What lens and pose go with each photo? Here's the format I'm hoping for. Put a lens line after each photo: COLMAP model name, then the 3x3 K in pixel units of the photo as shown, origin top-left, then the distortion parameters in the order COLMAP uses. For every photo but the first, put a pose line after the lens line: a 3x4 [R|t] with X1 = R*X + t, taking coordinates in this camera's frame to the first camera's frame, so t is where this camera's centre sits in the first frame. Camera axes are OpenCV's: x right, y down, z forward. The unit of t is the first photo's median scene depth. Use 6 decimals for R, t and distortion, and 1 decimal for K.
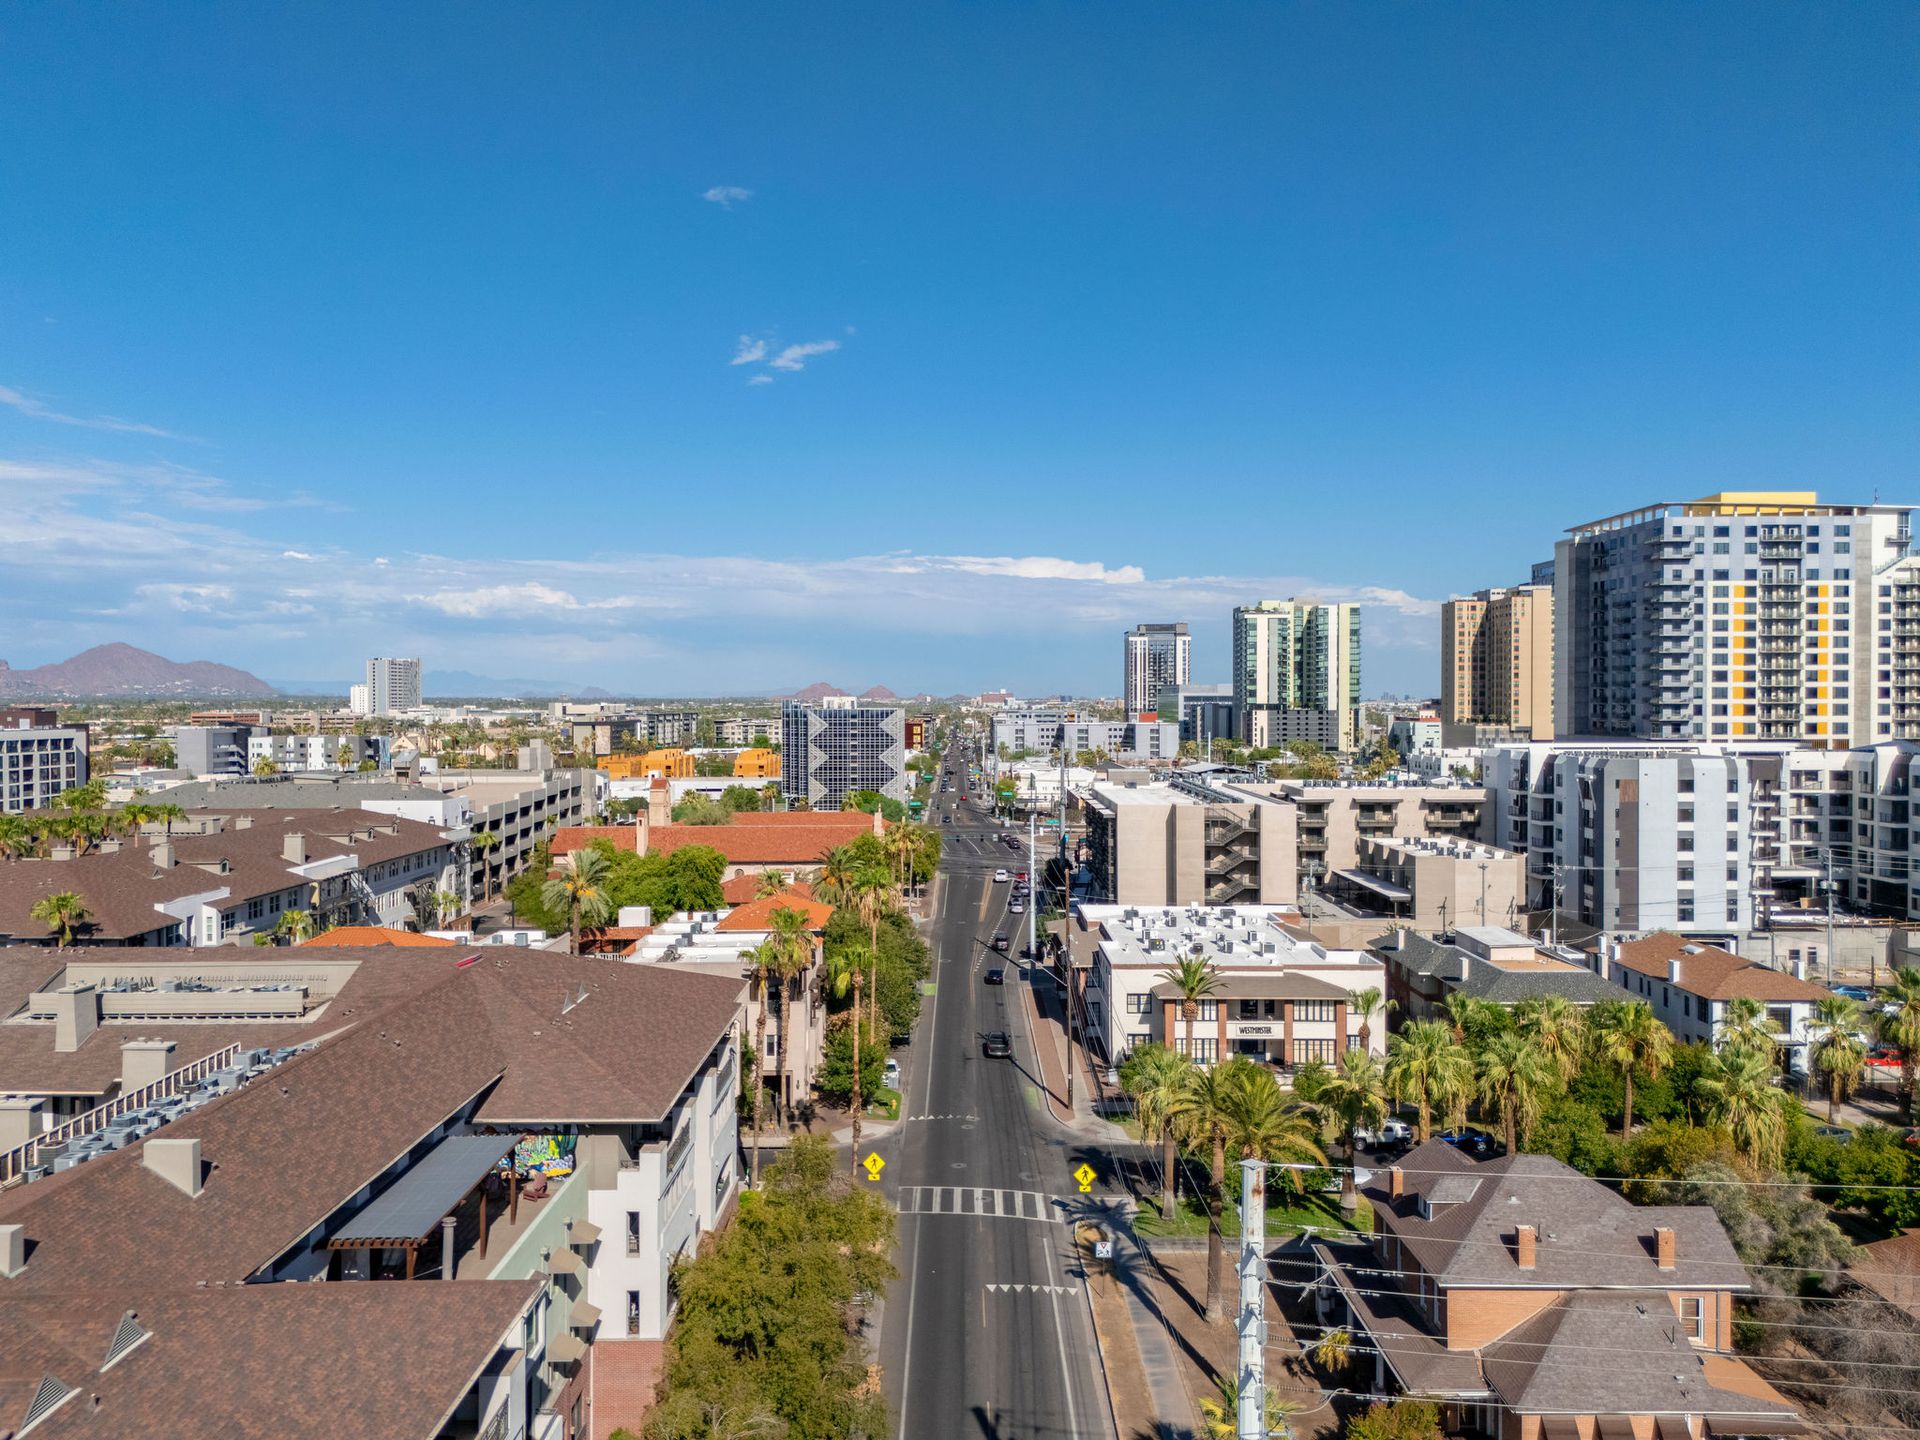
lens RADIAL K [[1419.9, 0, 960.2], [0, 1419.9, 721.9], [0, 0, 1]] dist [0.071012, -0.069990]
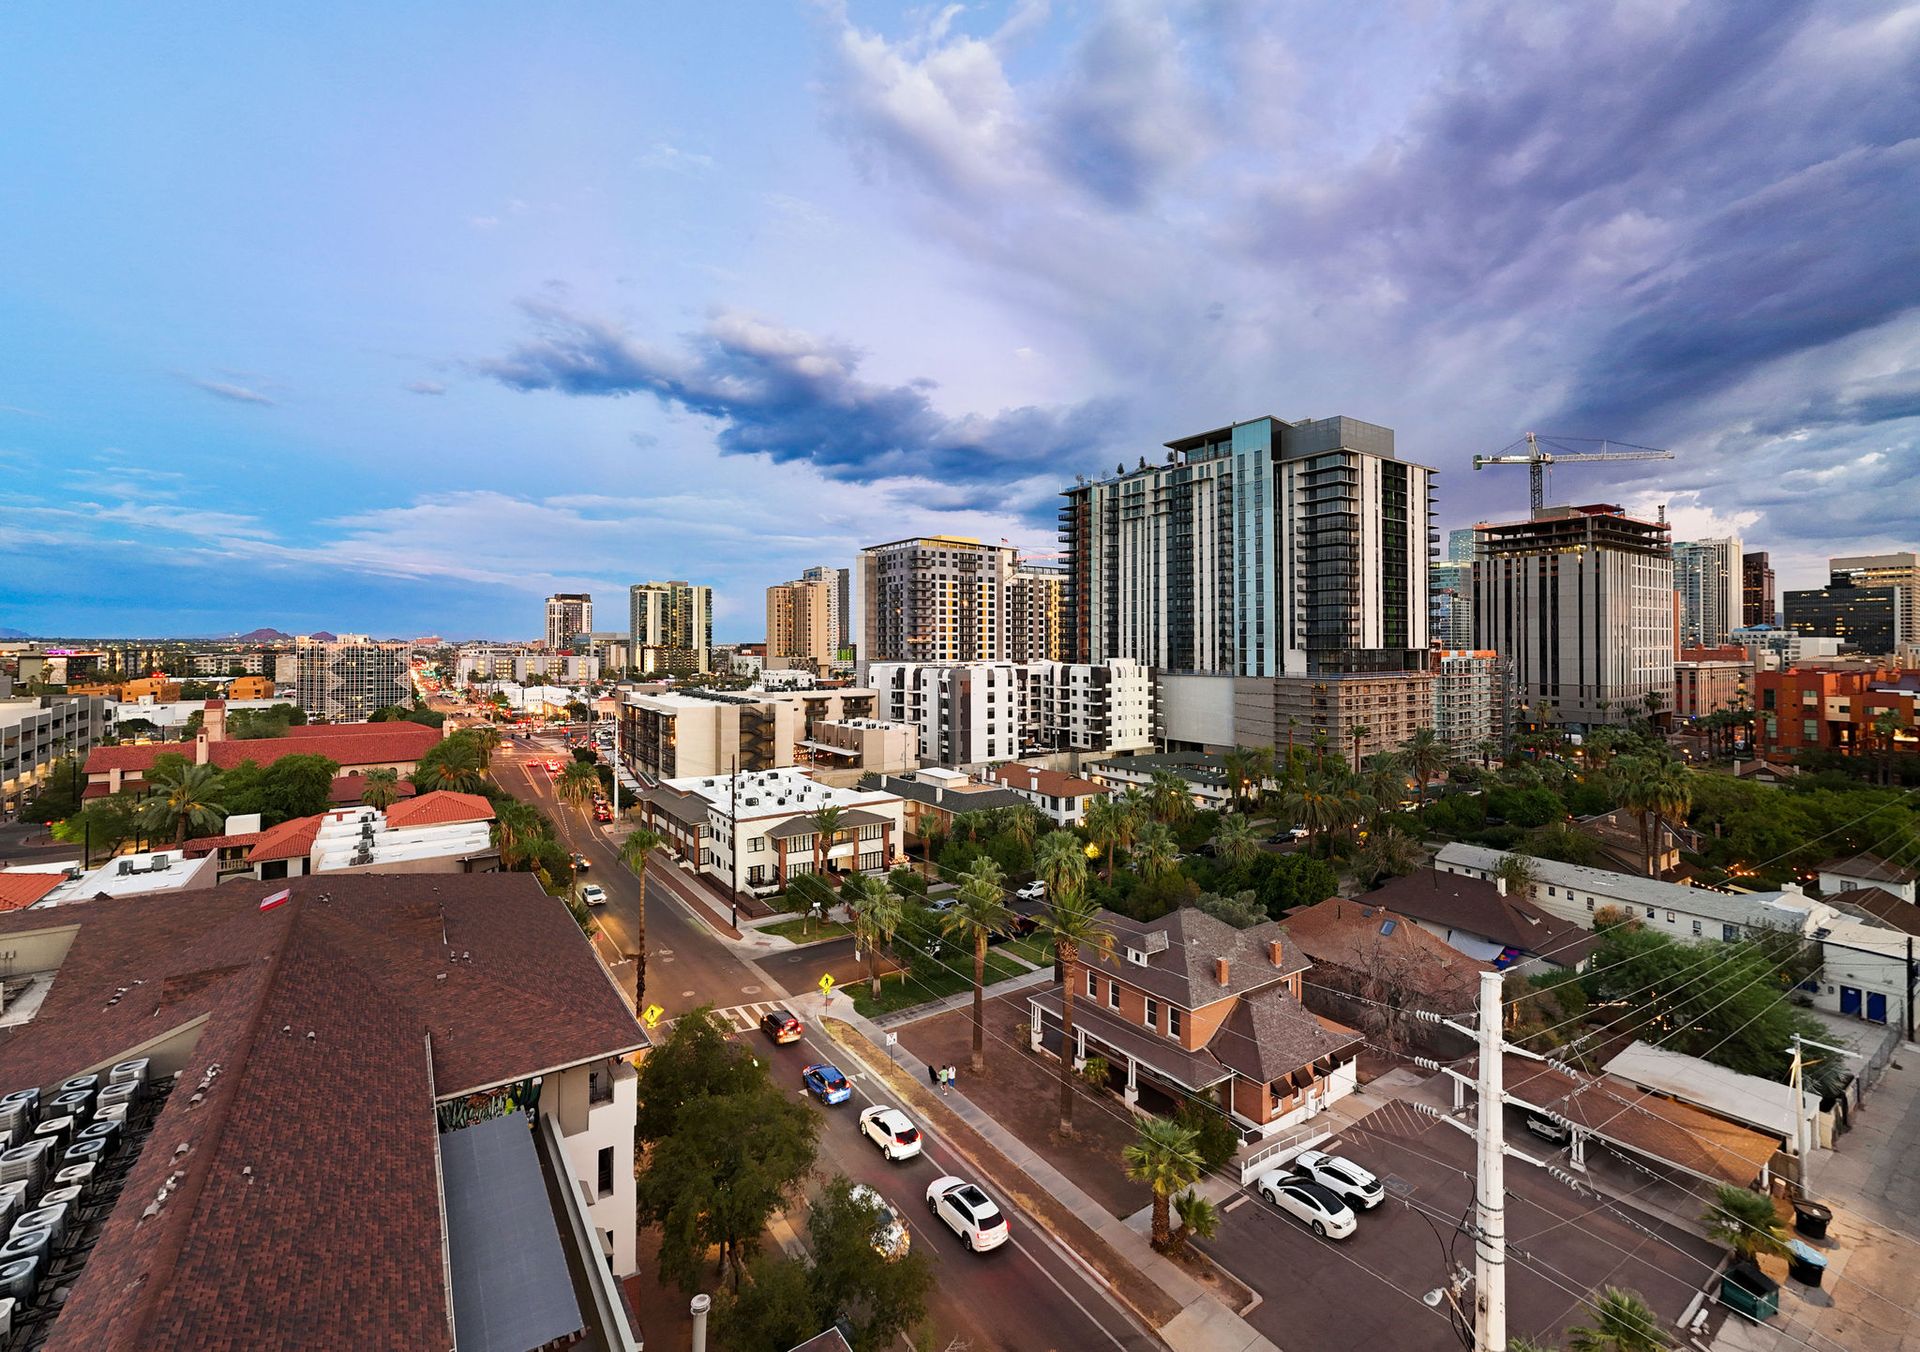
lens RADIAL K [[804.5, 0, 968.5], [0, 804.5, 655.7], [0, 0, 1]] dist [0.012020, -0.002959]
pose [[0.814460, -0.004401, 0.580202, -0.072121], [0.006269, 0.999980, -0.001214, 0.005389], [-0.580185, 0.004626, 0.814471, 0.098199]]
